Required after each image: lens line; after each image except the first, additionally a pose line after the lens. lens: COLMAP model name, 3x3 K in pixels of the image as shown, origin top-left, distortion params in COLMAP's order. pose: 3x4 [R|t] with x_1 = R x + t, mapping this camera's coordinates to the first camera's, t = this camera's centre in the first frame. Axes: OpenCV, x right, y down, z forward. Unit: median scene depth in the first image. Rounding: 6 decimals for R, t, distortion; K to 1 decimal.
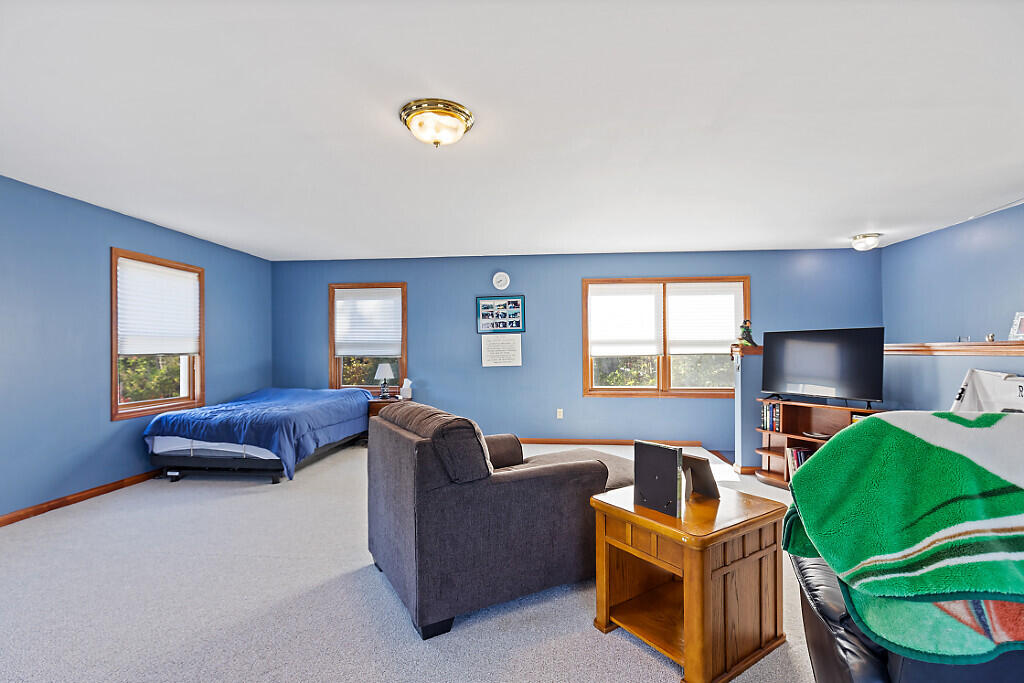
lens RADIAL K [[464.8, 0, 512.0], [0, 464.8, 341.5], [0, 0, 1]] dist [0.000424, -0.000264]
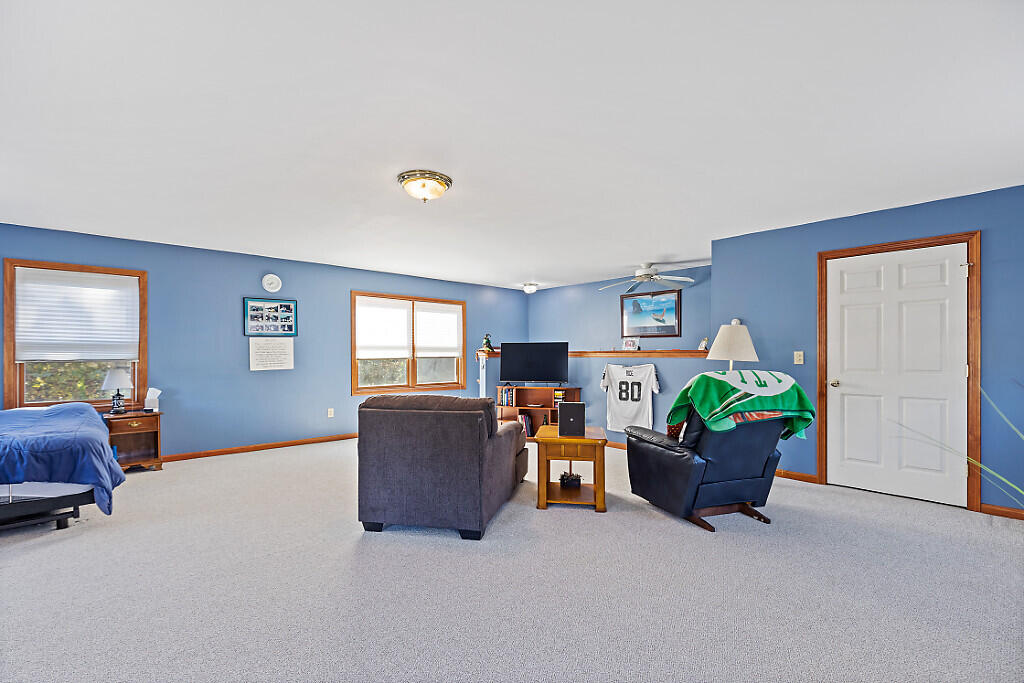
lens RADIAL K [[464.8, 0, 512.0], [0, 464.8, 341.5], [0, 0, 1]] dist [0.000424, -0.000264]
pose [[0.668722, 0.023332, 0.743147, -0.417938], [-0.016473, 0.999727, -0.016564, 0.000702], [-0.743330, -0.001165, 0.668923, -0.037175]]
